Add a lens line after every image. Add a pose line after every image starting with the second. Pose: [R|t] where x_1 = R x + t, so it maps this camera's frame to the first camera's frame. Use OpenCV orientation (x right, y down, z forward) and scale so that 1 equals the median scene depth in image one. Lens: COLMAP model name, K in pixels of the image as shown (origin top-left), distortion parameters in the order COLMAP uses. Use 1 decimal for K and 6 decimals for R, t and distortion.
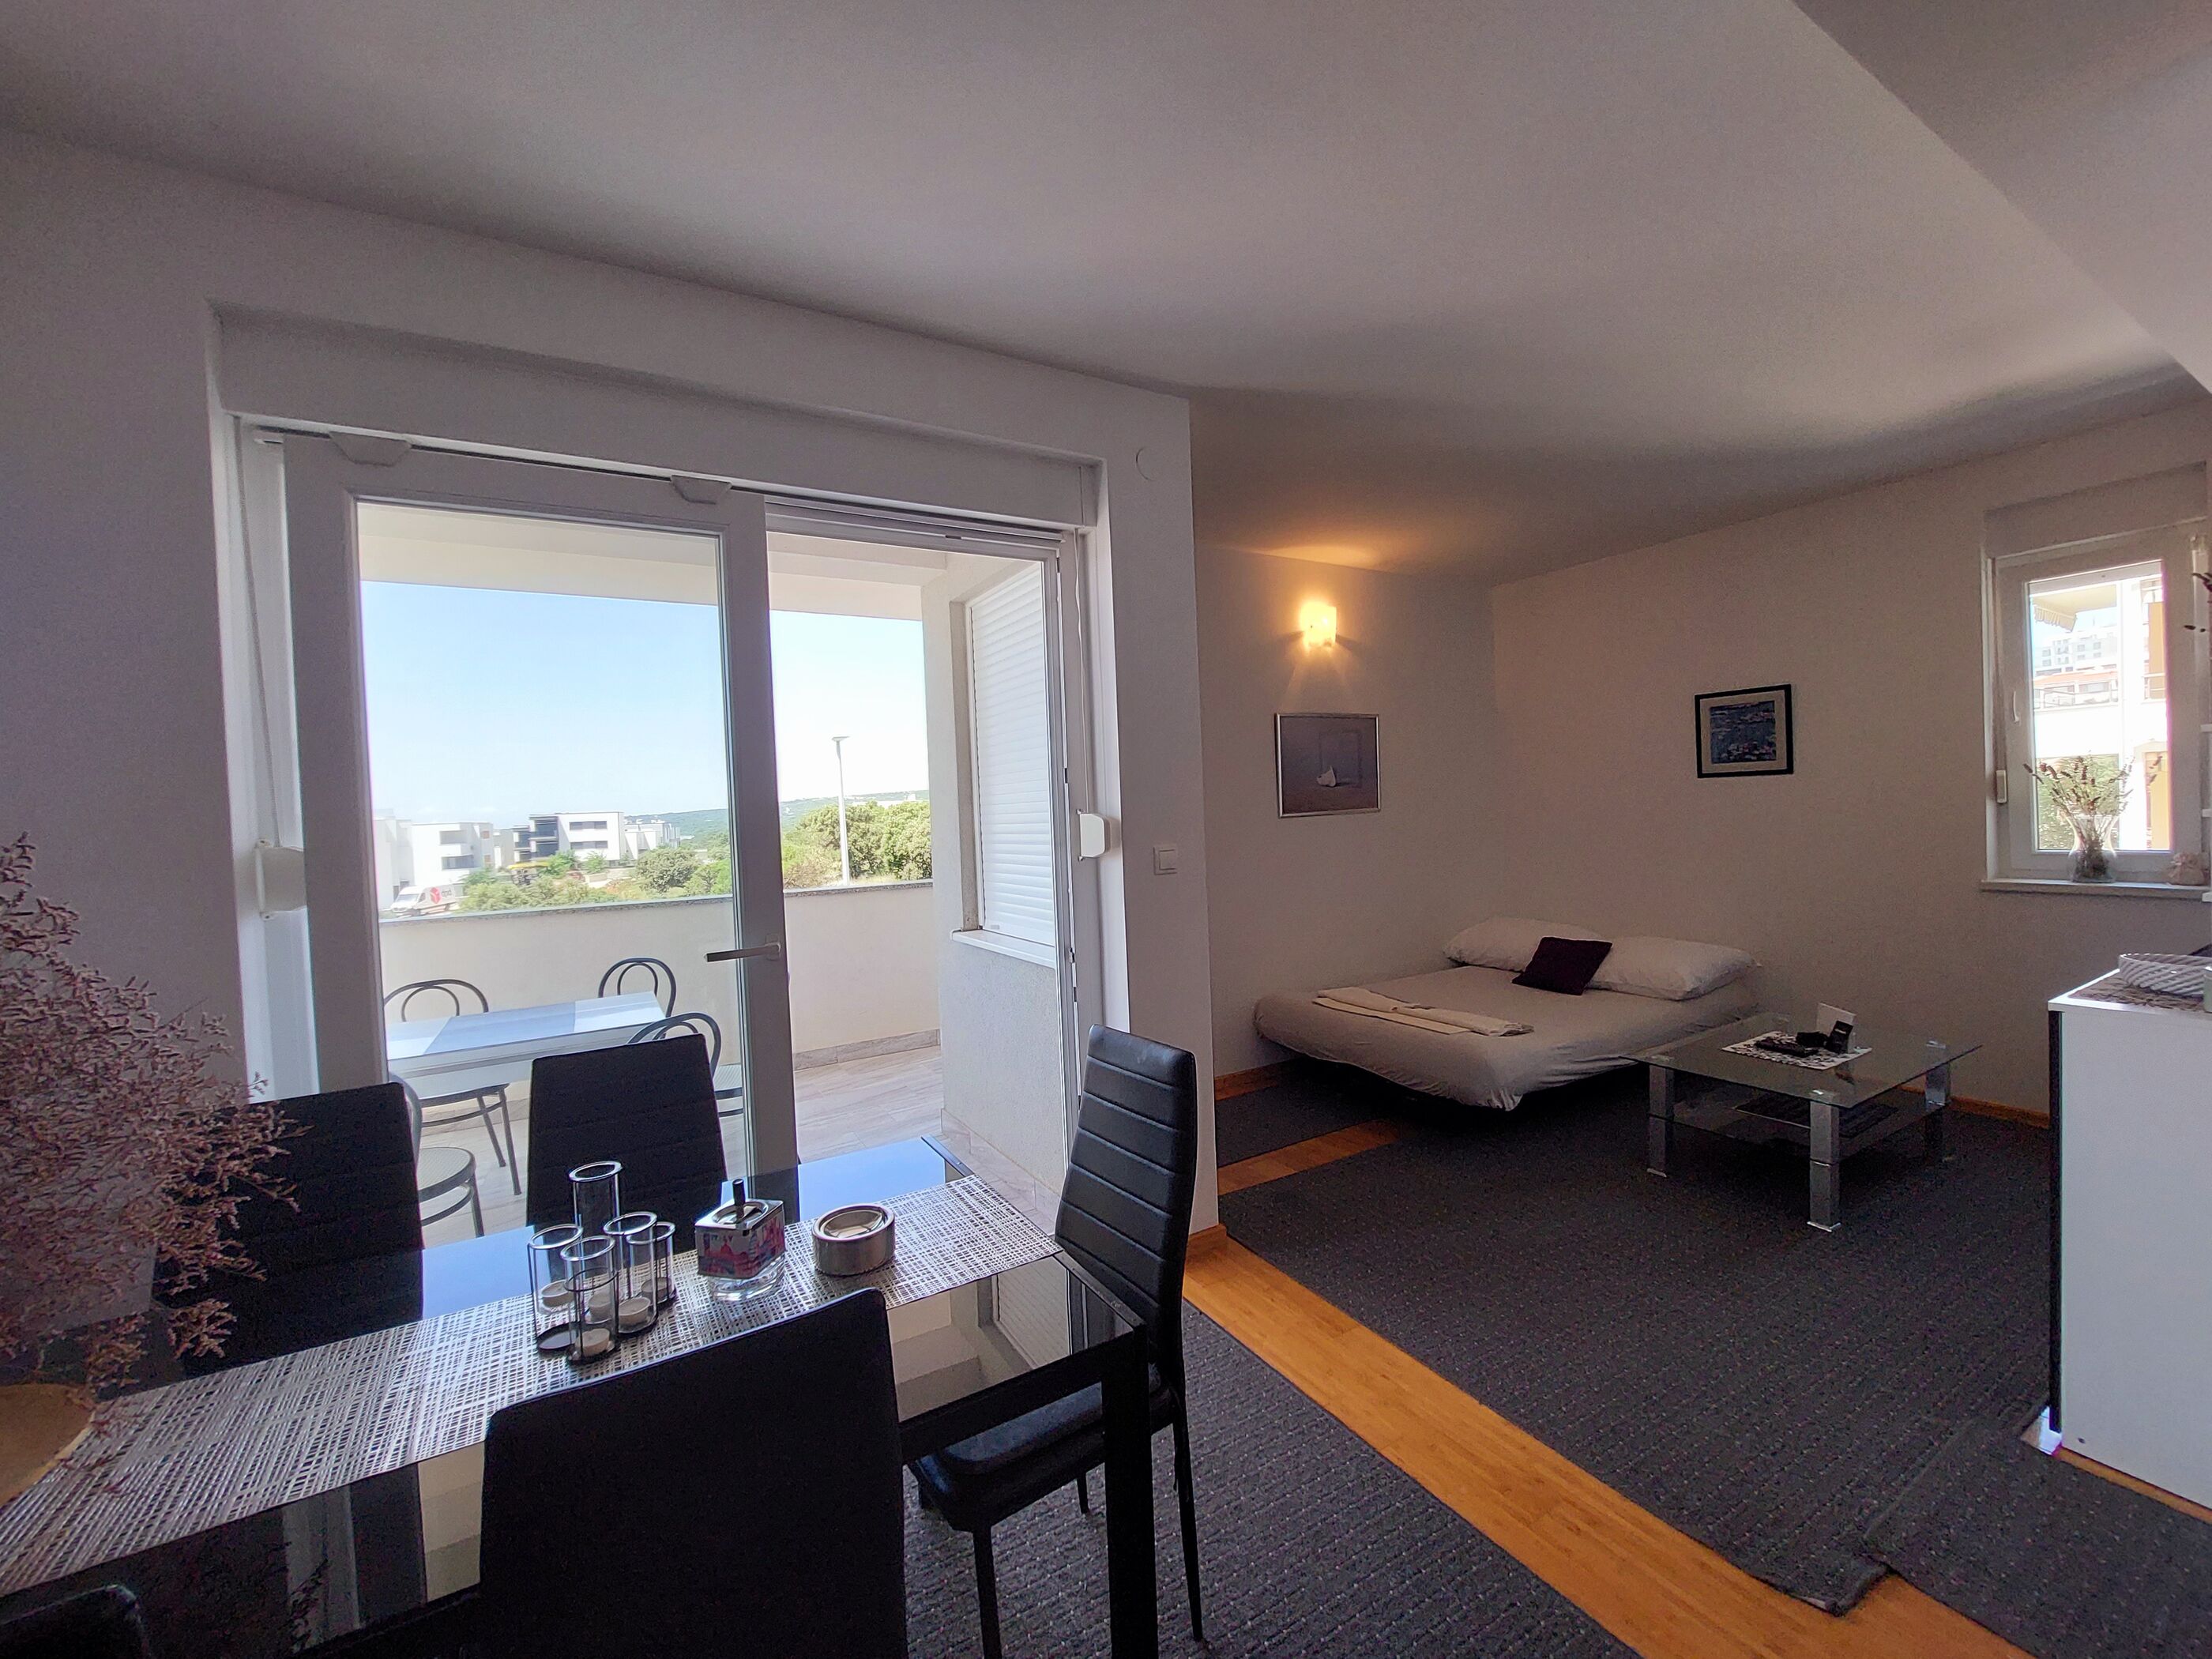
lens RADIAL K [[884.8, 0, 1113.2], [0, 884.8, 837.0], [0, 0, 1]] dist [-0.017847, 0.000800]
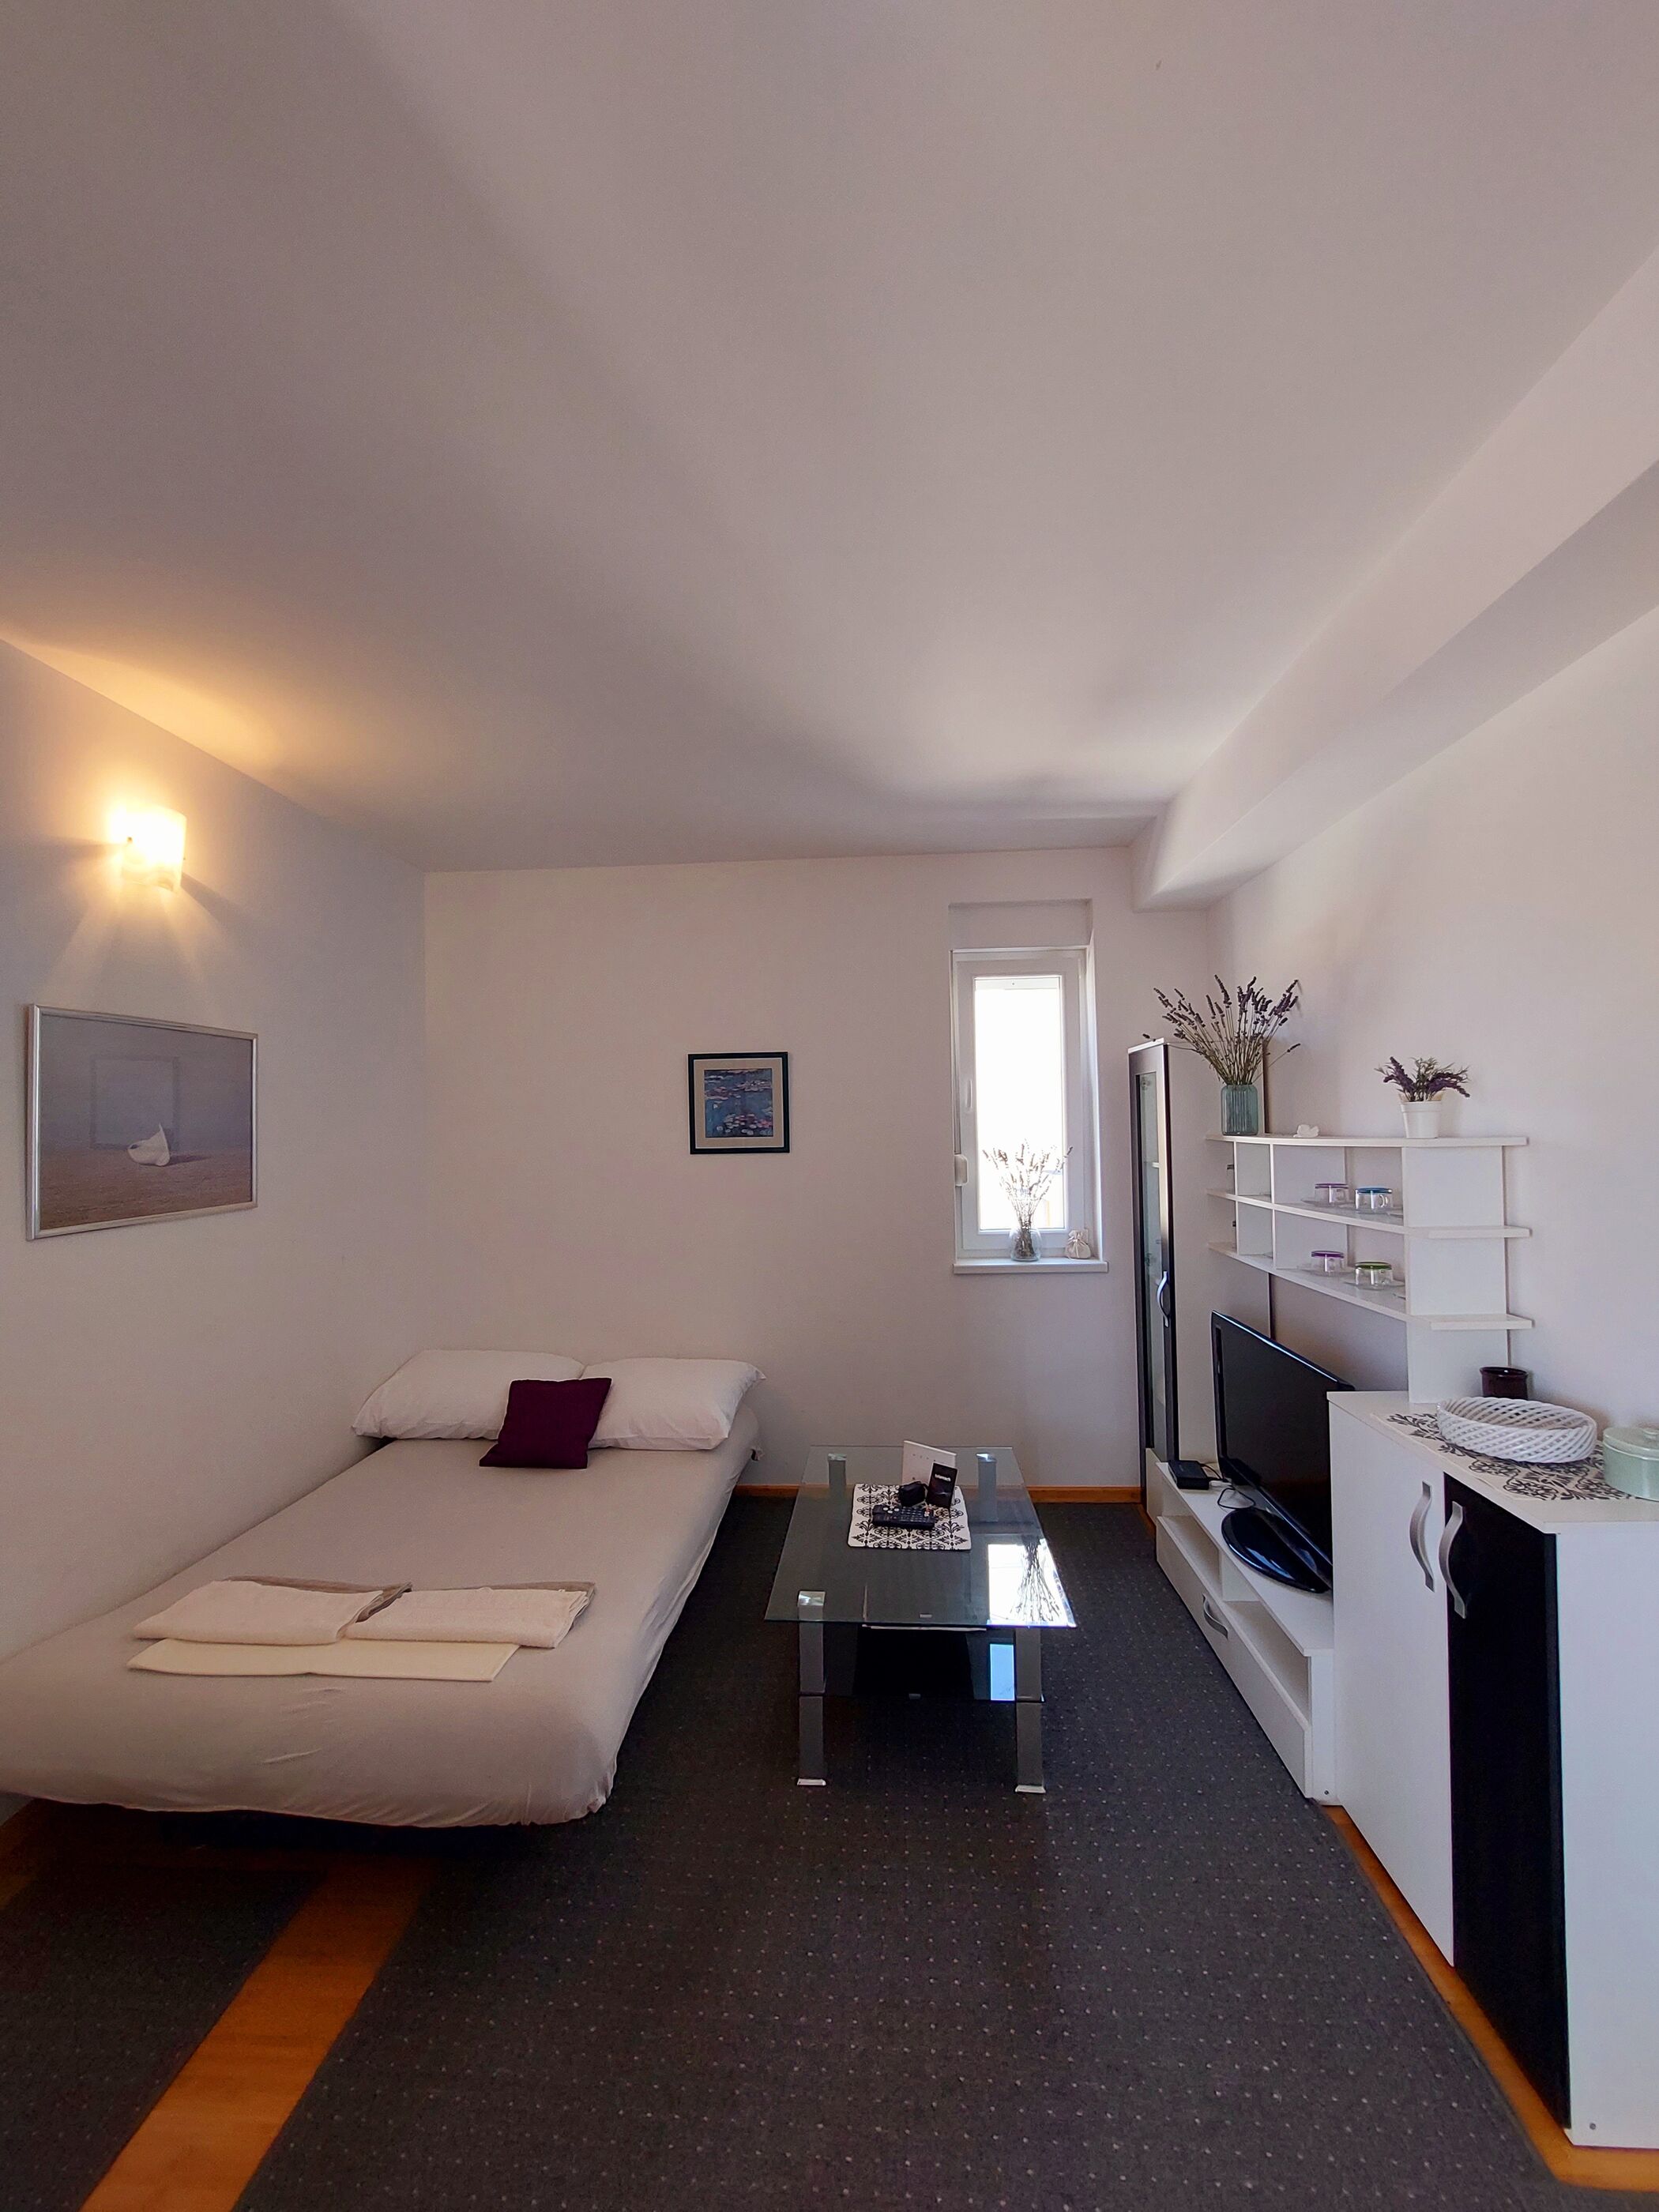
lens RADIAL K [[884.8, 0, 823.8], [0, 884.8, 1112.3], [0, 0, 1]] dist [-0.017847, 0.000800]
pose [[0.560671, 0.041853, 0.826980, 0.049182], [0.023788, 0.997495, -0.066610, -0.049138], [-0.827697, 0.057019, 0.558271, 0.438279]]
